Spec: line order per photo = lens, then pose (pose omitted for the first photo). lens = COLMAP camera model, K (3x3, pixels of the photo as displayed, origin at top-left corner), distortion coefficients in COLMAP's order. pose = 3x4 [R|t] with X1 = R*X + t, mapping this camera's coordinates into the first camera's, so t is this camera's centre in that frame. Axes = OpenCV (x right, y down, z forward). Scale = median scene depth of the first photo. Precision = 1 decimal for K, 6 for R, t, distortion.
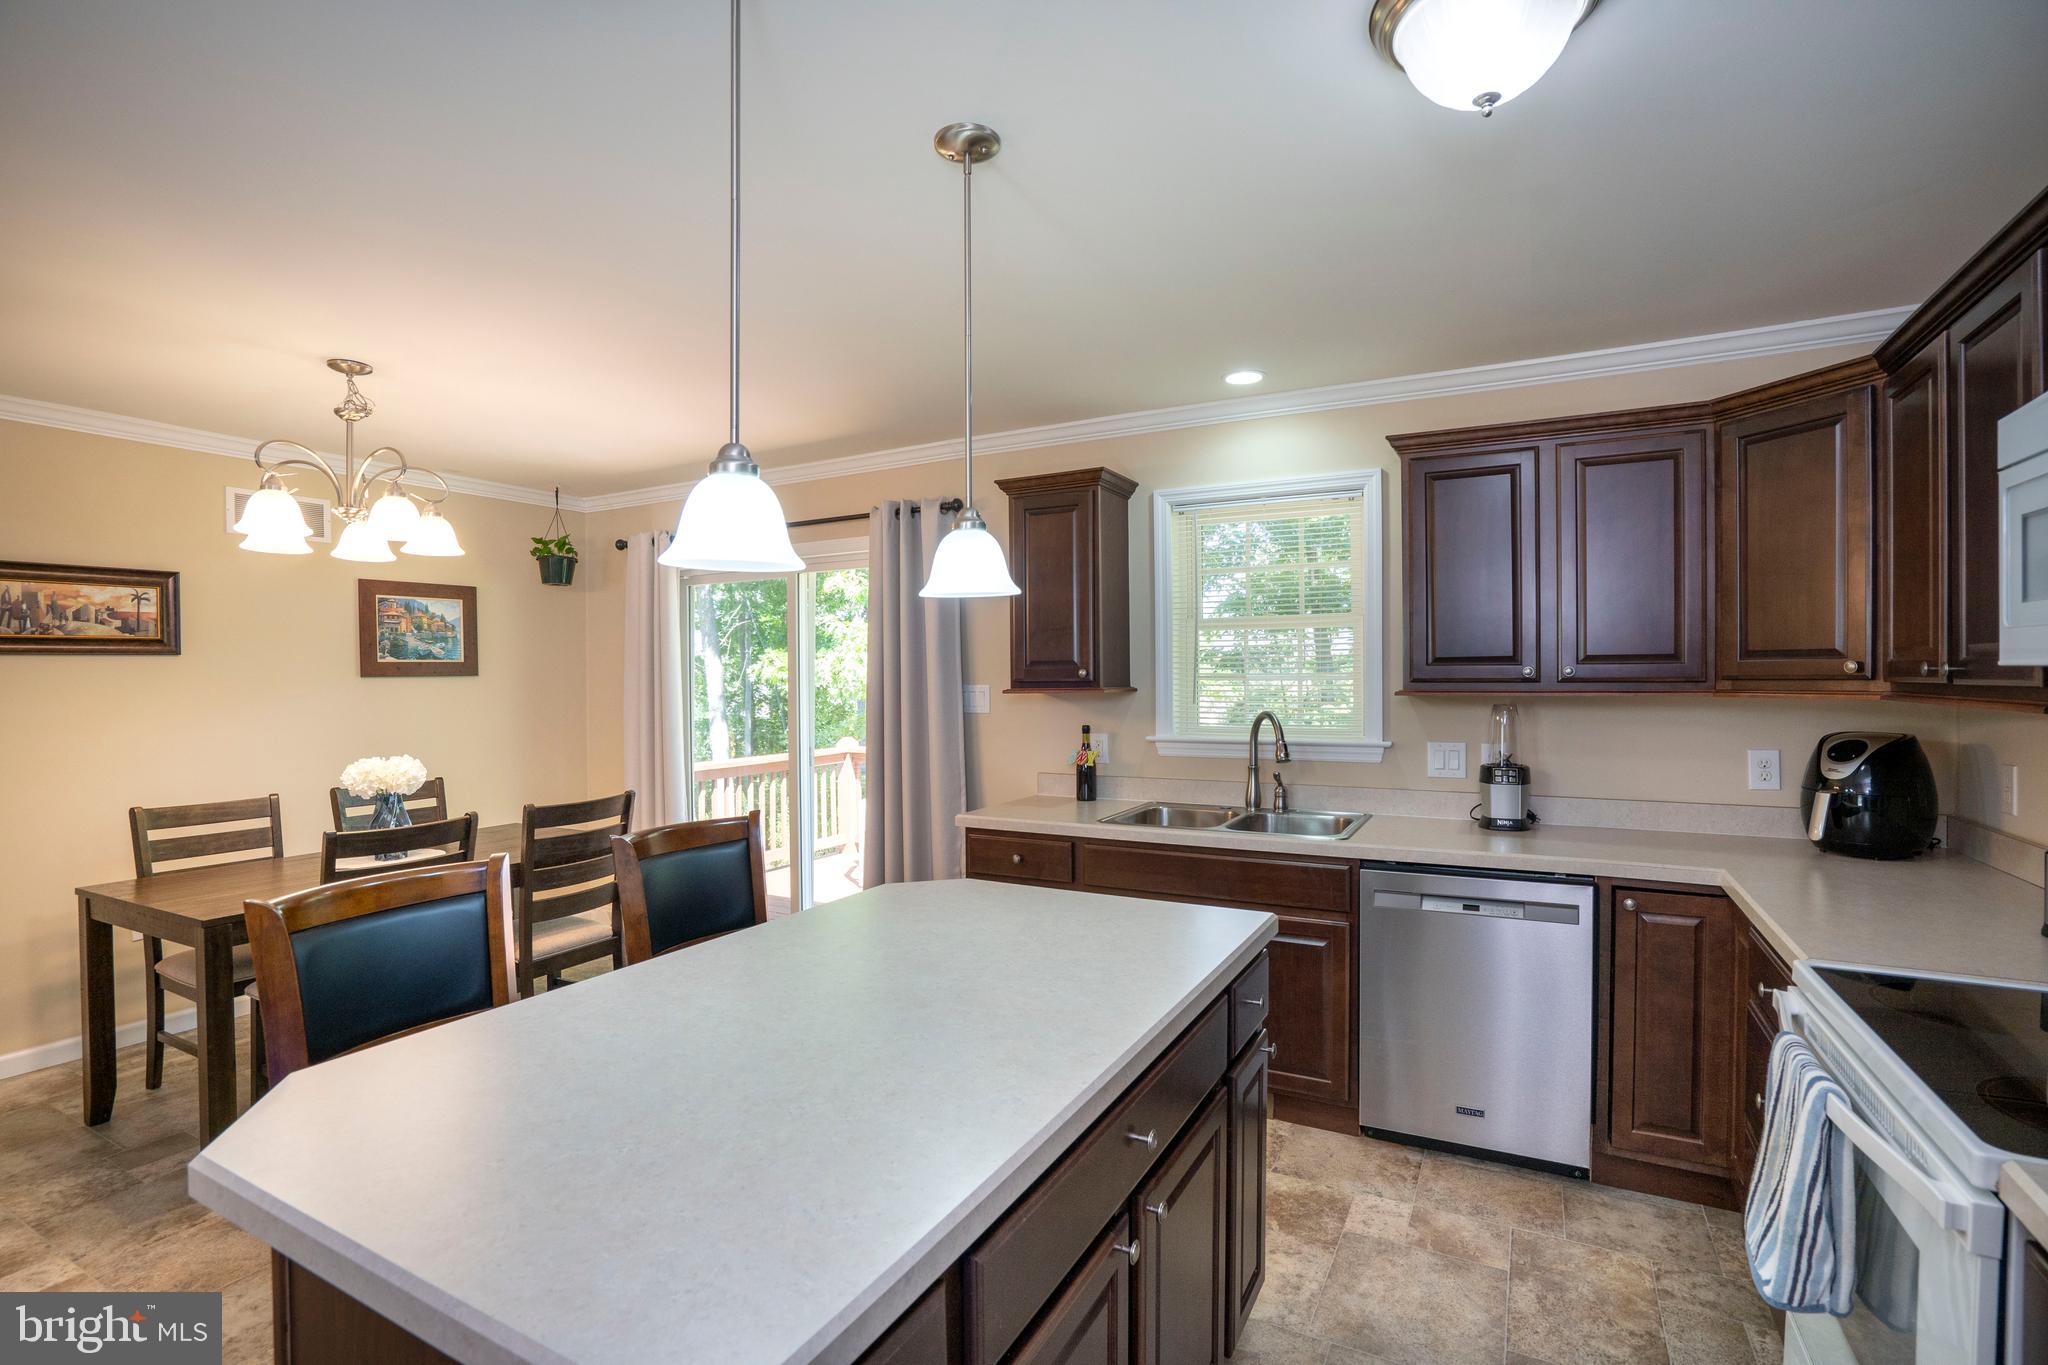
lens RADIAL K [[949.2, 0, 1019.6], [0, 949.2, 690.2], [0, 0, 1]] dist [-0.060604, 0.024548]
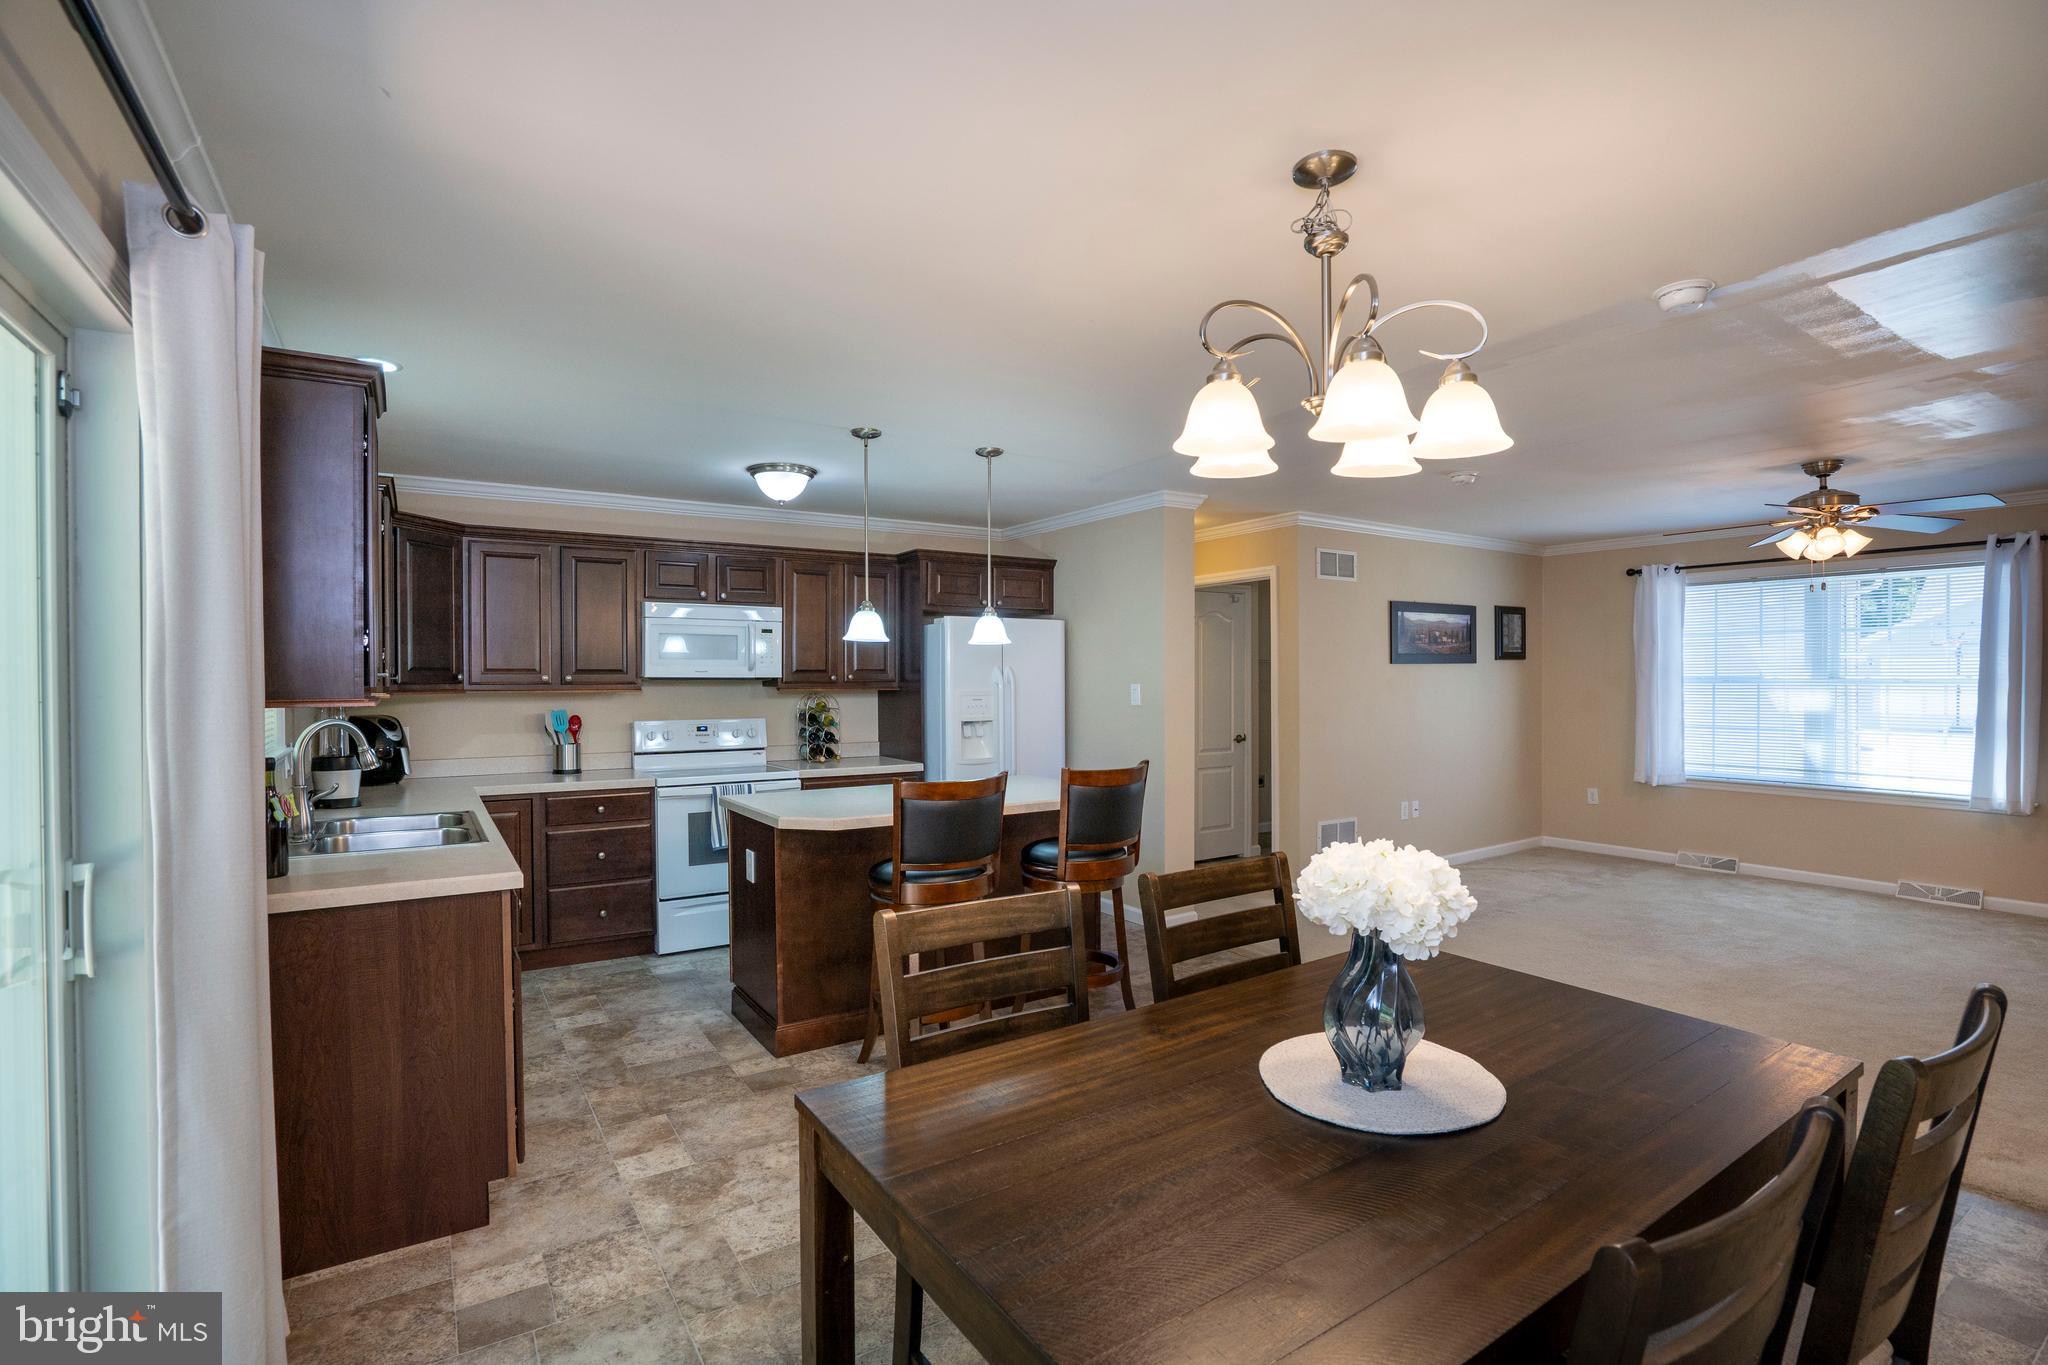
lens RADIAL K [[949.2, 0, 1019.6], [0, 949.2, 690.2], [0, 0, 1]] dist [-0.060604, 0.024548]
pose [[-0.880340, 0.003940, 0.474326, -0.718603], [0.016525, 0.999613, 0.022367, -0.014389], [-0.474055, 0.027529, -0.880065, 1.418164]]
